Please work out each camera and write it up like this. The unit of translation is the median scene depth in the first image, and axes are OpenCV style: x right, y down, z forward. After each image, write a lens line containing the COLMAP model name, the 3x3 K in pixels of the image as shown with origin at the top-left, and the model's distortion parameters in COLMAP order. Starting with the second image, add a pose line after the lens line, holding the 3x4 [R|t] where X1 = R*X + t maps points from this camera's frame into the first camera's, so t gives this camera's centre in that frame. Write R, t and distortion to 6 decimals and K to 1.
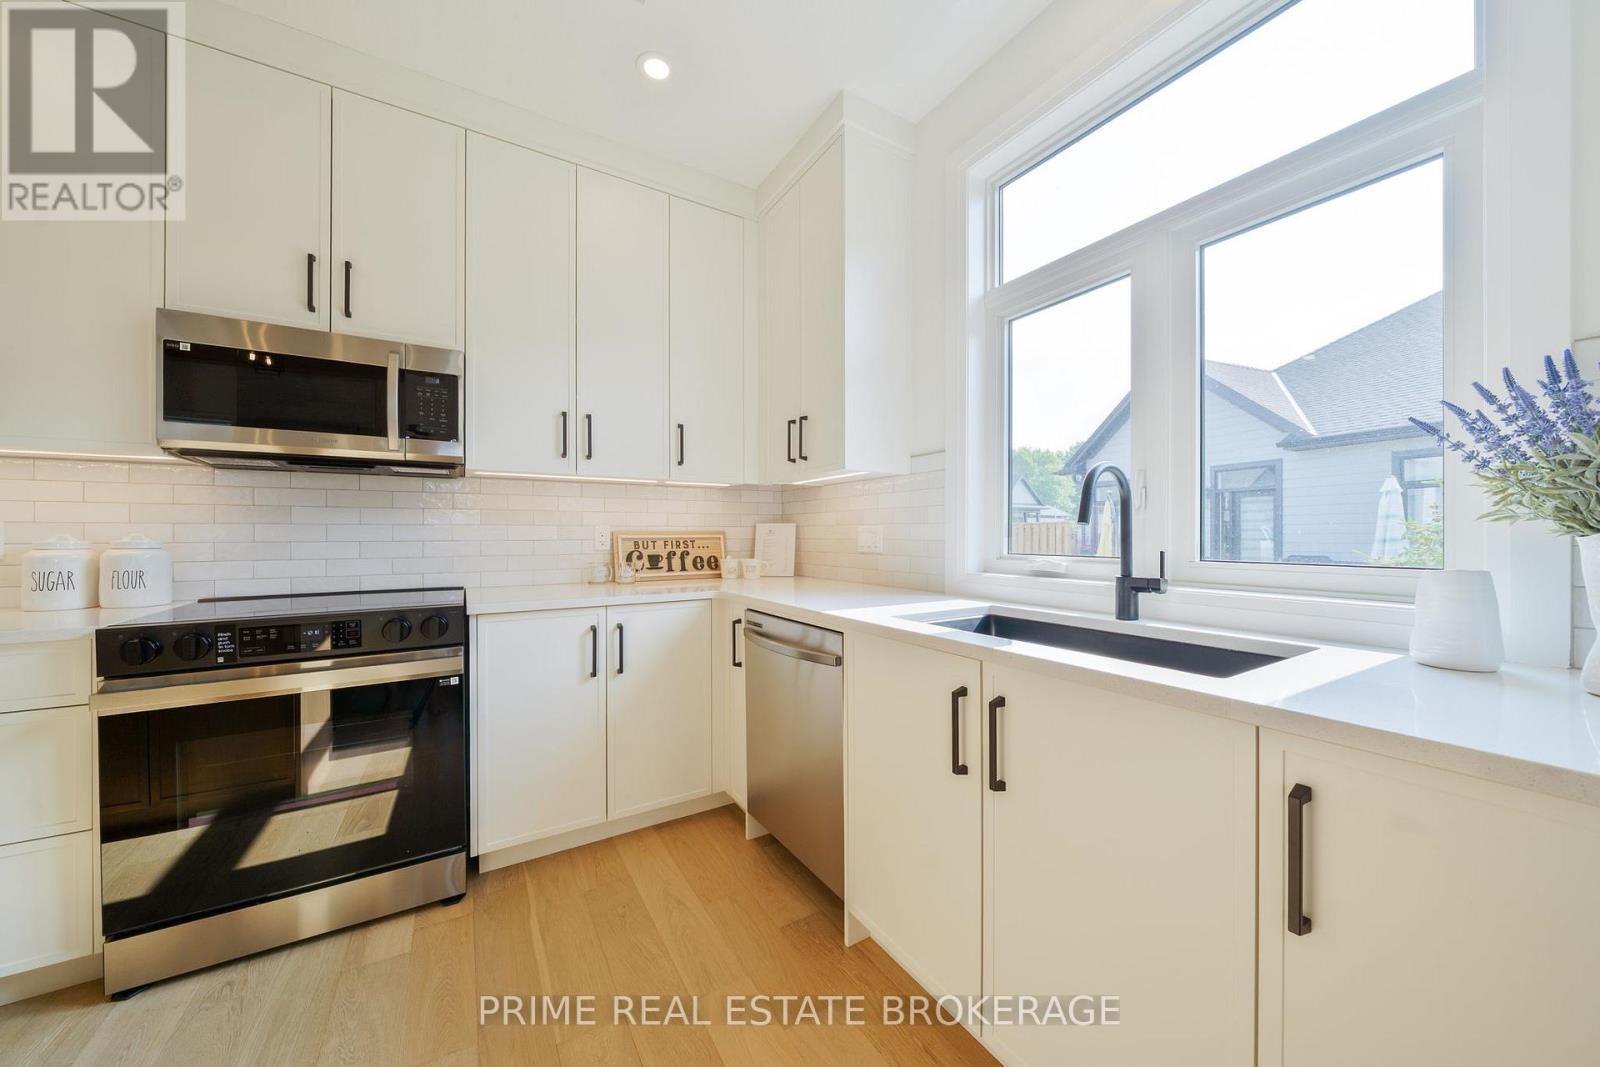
lens RADIAL K [[555.1, 0, 803.2], [0, 555.1, 534.7], [0, 0, 1]] dist [-0.006042, -0.000159]
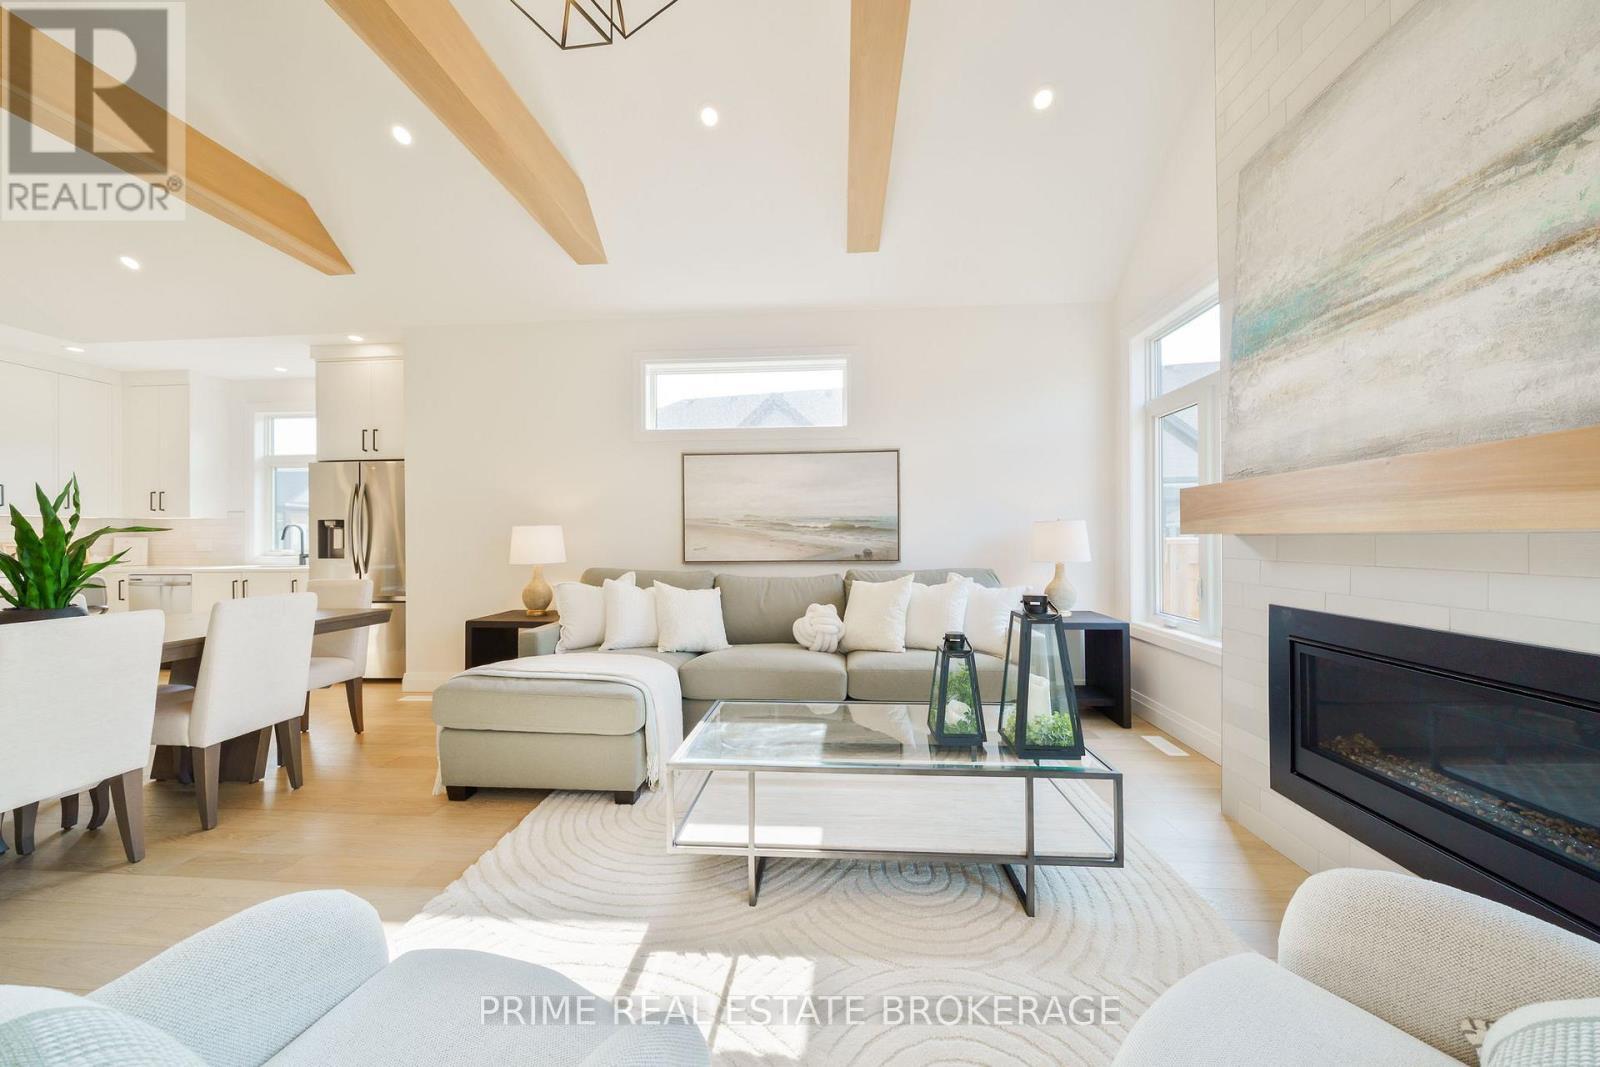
lens RADIAL K [[555.1, 0, 804.7], [0, 555.1, 538.4], [0, 0, 1]] dist [-0.006042, -0.000159]
pose [[0.586553, 0.000058, 0.809911, -0.322401], [0.004402, 0.999985, -0.003260, -0.001580], [-0.809899, 0.005477, 0.586544, -2.826543]]
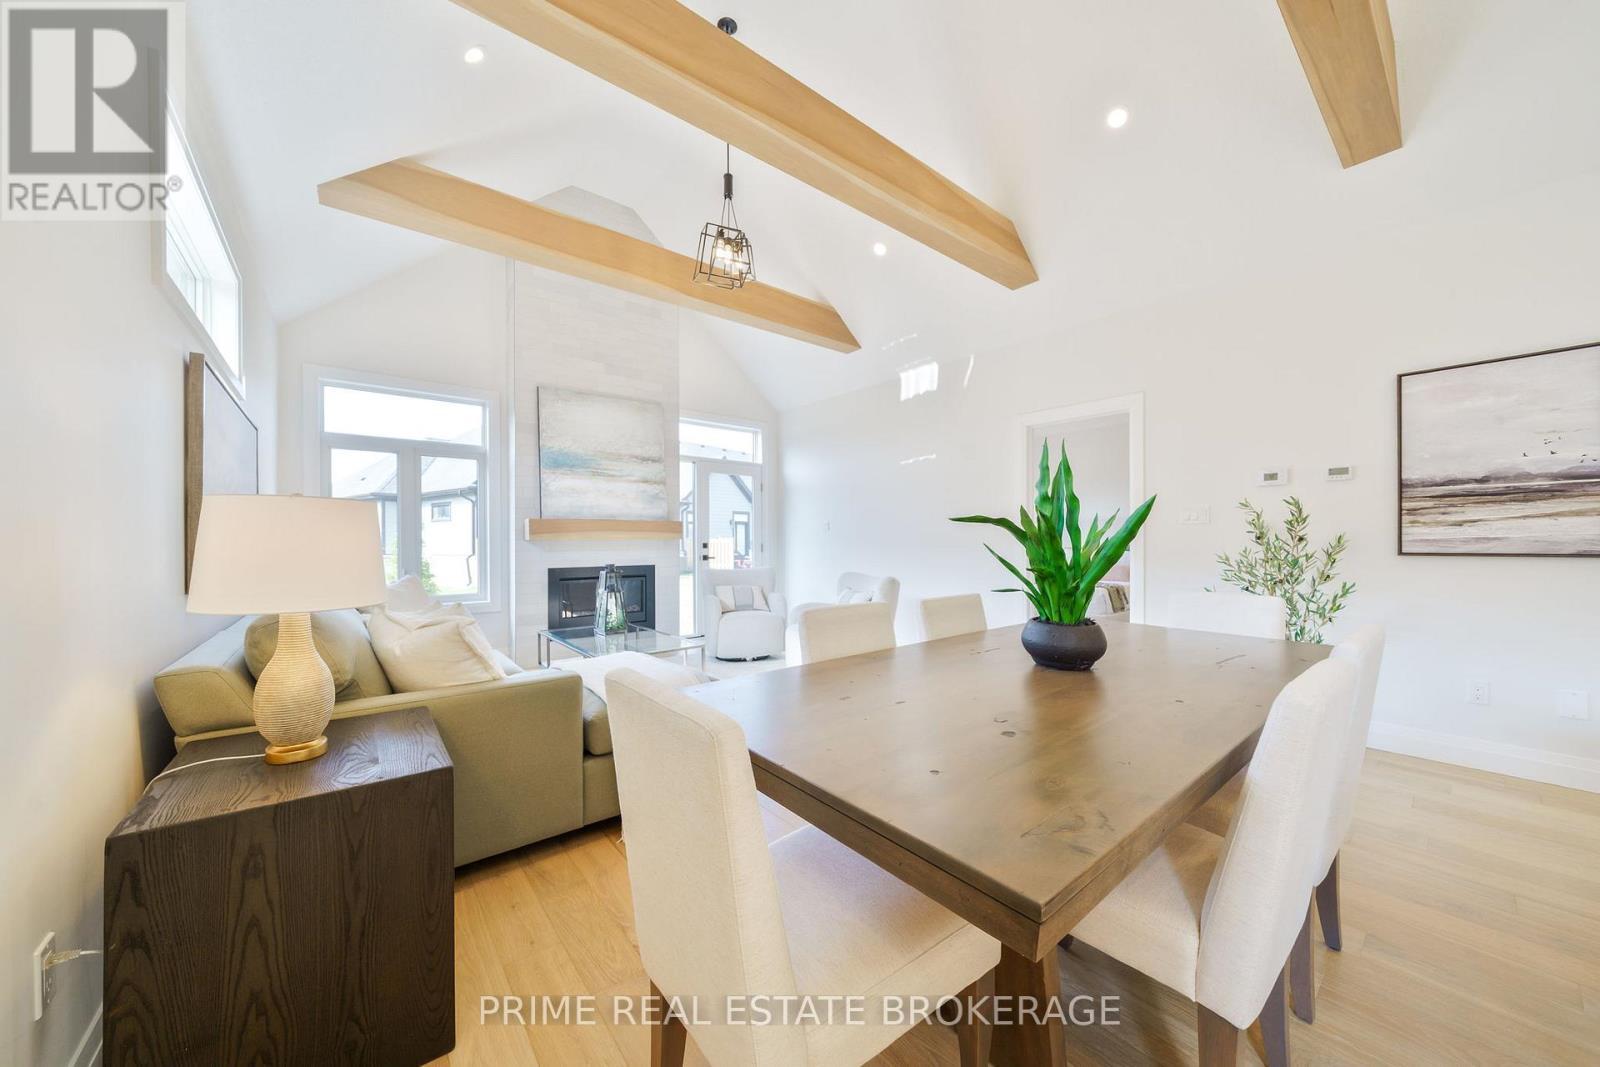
lens RADIAL K [[555.1, 0, 807.7], [0, 555.1, 542.8], [0, 0, 1]] dist [-0.006042, -0.000159]
pose [[-0.990763, 0.008110, -0.135361, 0.159745], [0.007425, 0.999957, 0.005562, -0.001662], [0.135400, 0.004506, -0.990781, -0.239630]]
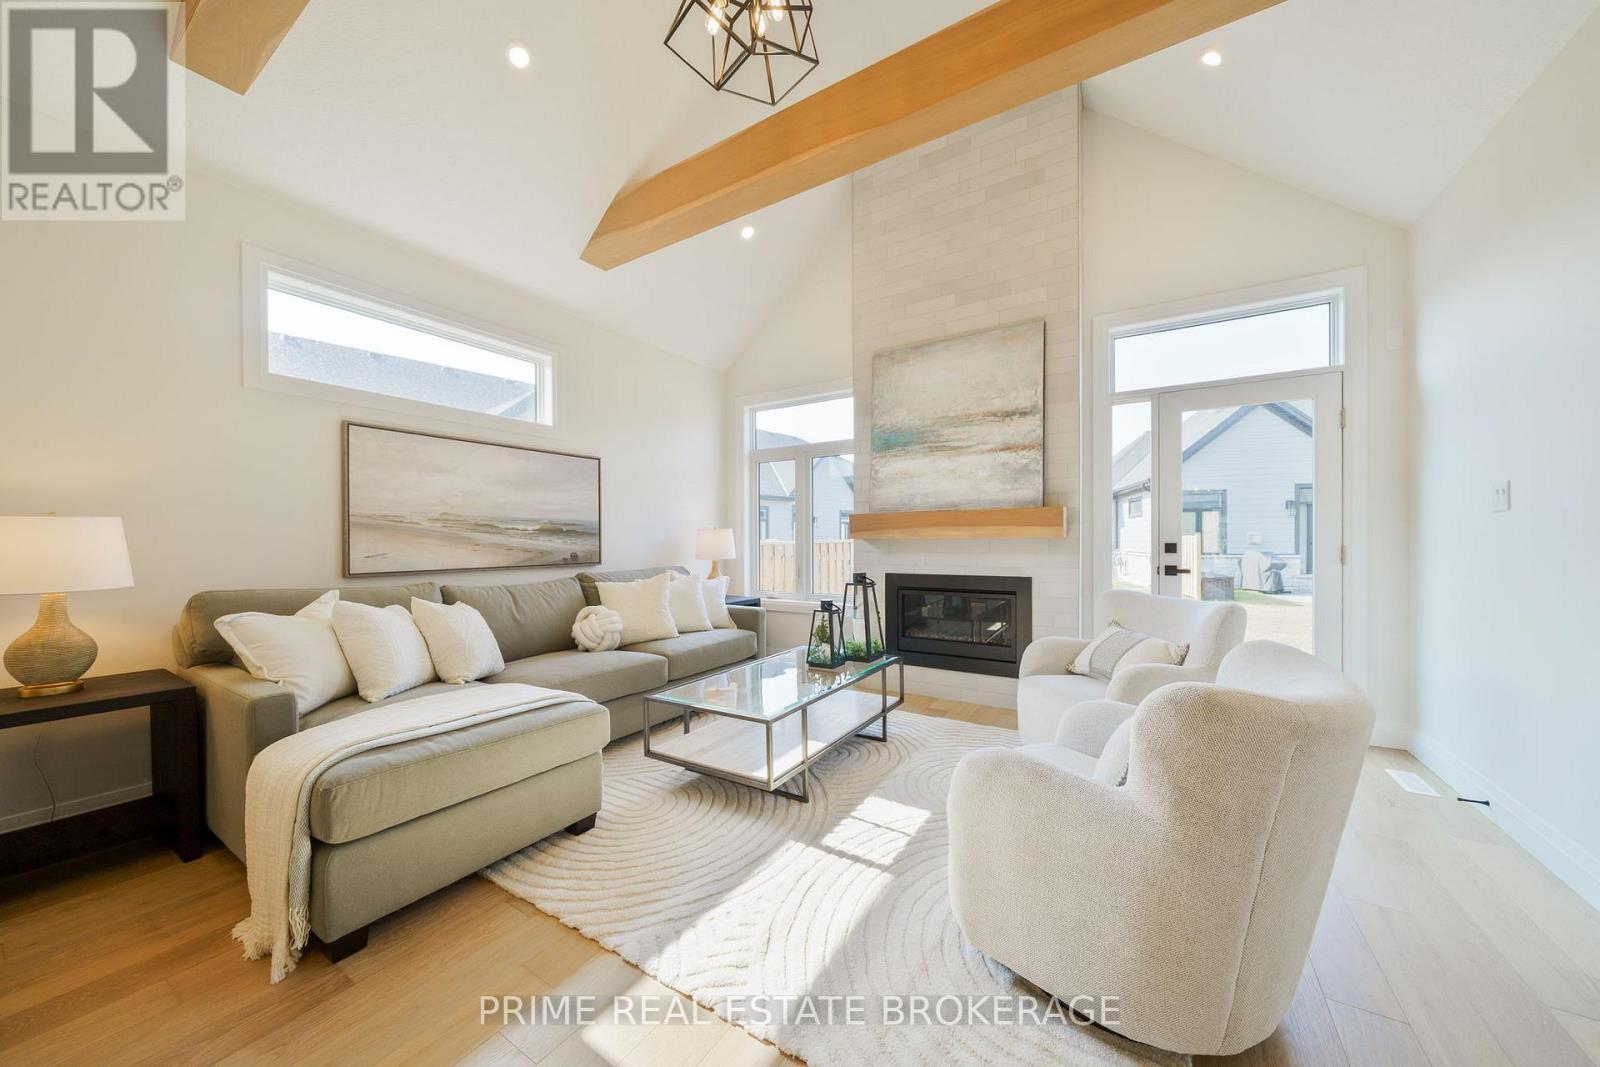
lens RADIAL K [[555.1, 0, 810.6], [0, 555.1, 544.3], [0, 0, 1]] dist [-0.006042, -0.000159]
pose [[-0.447439, 0.000100, 0.894314, -0.750176], [0.007968, 0.999961, 0.003875, 0.000506], [-0.894279, 0.008859, -0.447423, -1.731651]]
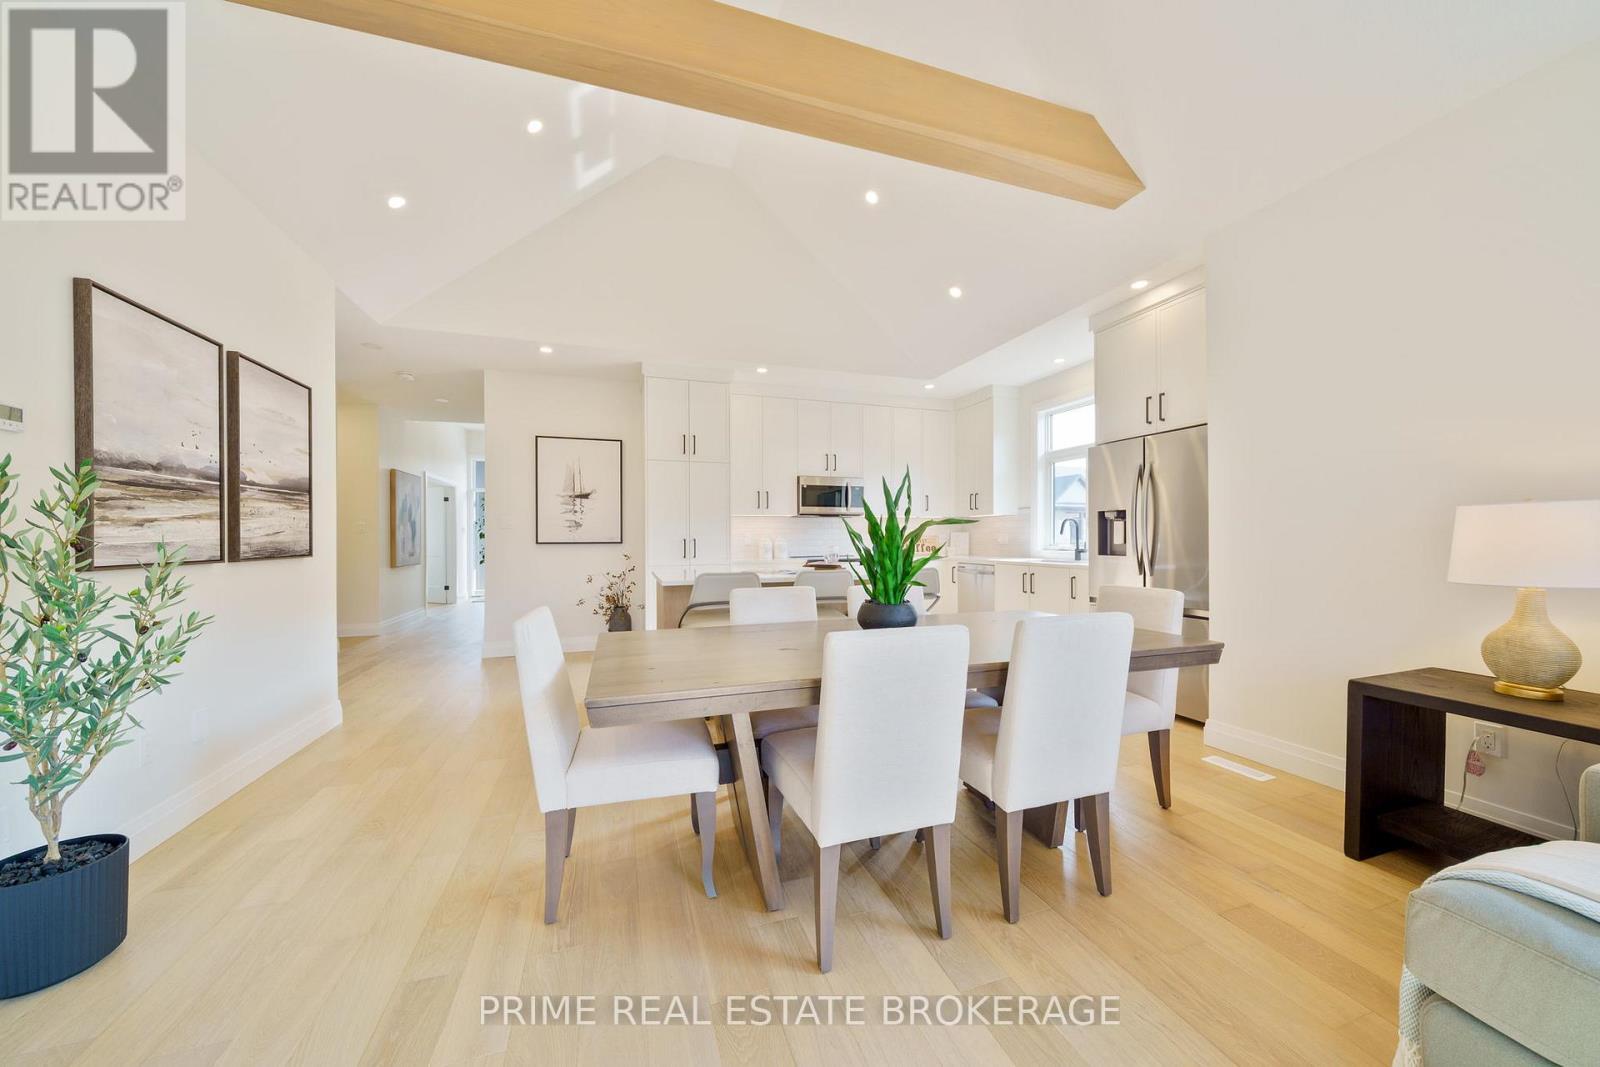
lens RADIAL K [[555.1, 0, 798.5], [0, 555.1, 540.7], [0, 0, 1]] dist [-0.006042, -0.000159]
pose [[0.972670, 0.000003, -0.232190, -0.245946], [0.001661, 0.999974, 0.006972, -0.003079], [0.232184, -0.007167, 0.972646, -2.086865]]
